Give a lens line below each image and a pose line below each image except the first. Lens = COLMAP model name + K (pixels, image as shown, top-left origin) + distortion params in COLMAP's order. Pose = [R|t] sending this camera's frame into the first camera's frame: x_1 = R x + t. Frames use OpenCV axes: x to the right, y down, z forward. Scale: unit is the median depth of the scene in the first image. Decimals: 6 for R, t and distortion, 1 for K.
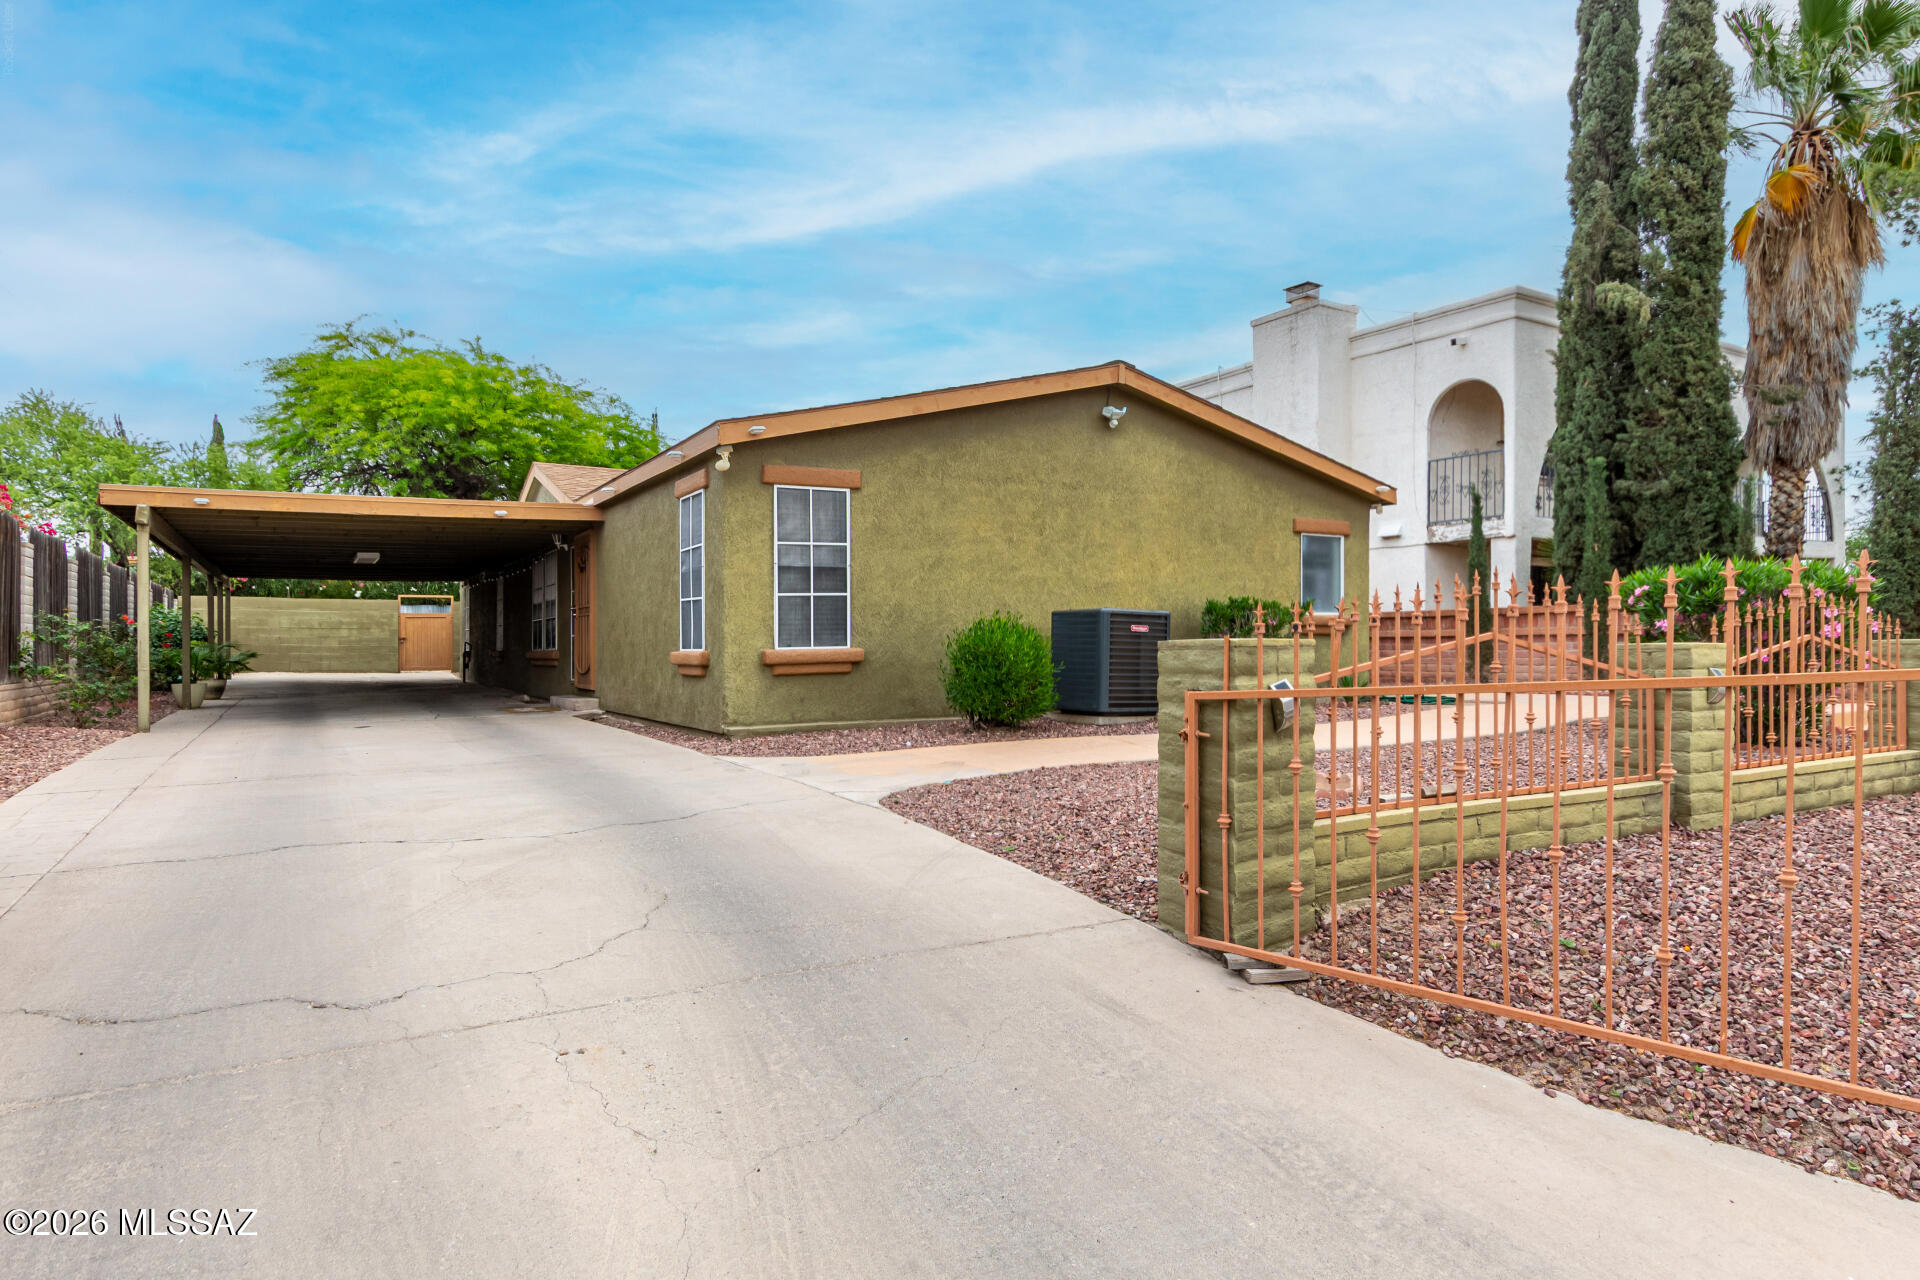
lens RADIAL K [[1060.8, 0, 951.8], [0, 1060.8, 638.7], [0, 0, 1]] dist [0.003417, 0.004079]
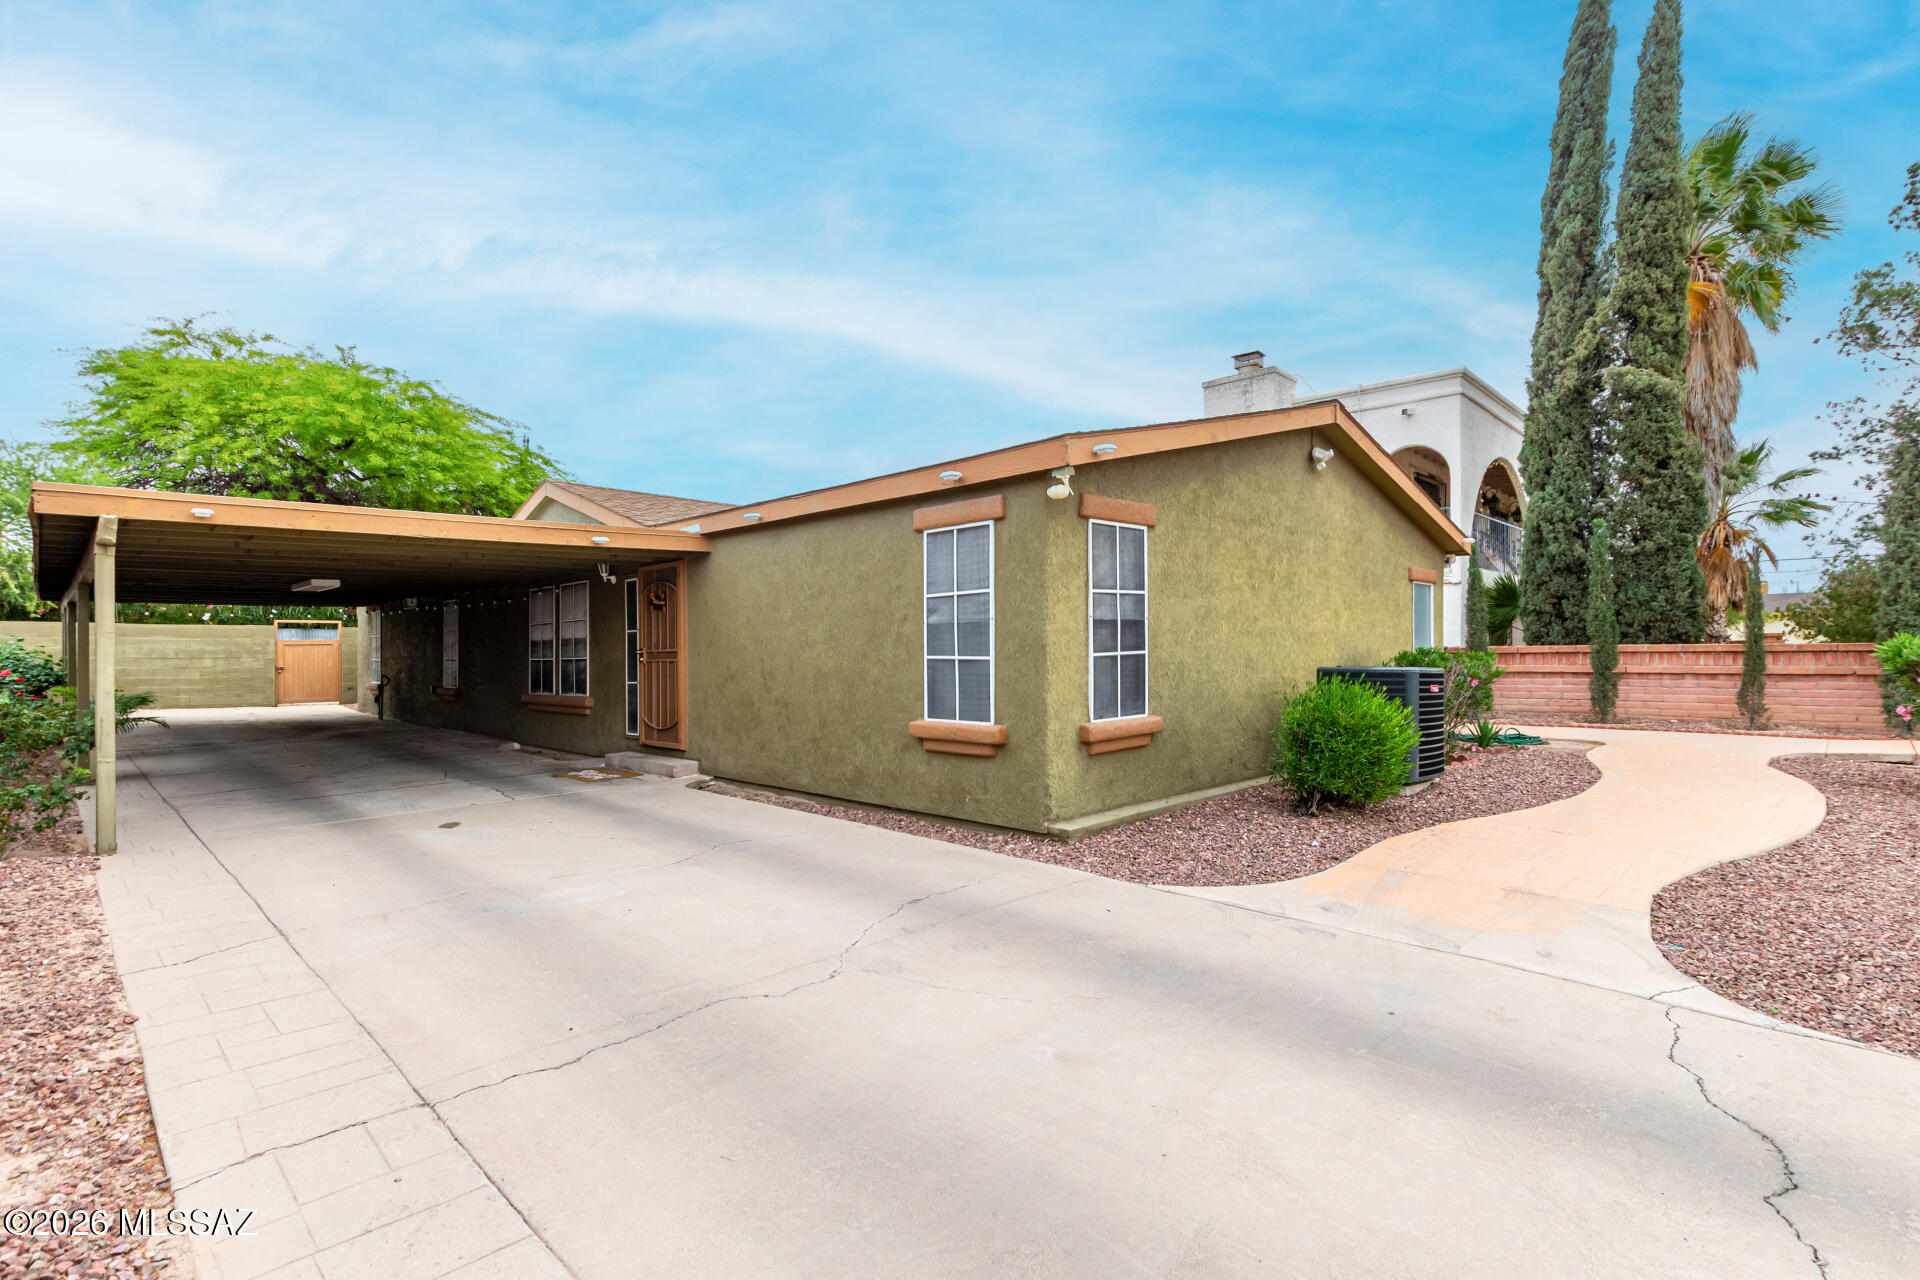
lens RADIAL K [[884.8, 0, 968.8], [0, 884.8, 653.9], [0, 0, 1]] dist [0.003279, -0.002009]
pose [[0.968082, -0.002968, 0.250617, -0.301662], [0.001896, 0.999988, 0.004518, -0.032408], [-0.250627, -0.003898, 0.968076, 0.263750]]
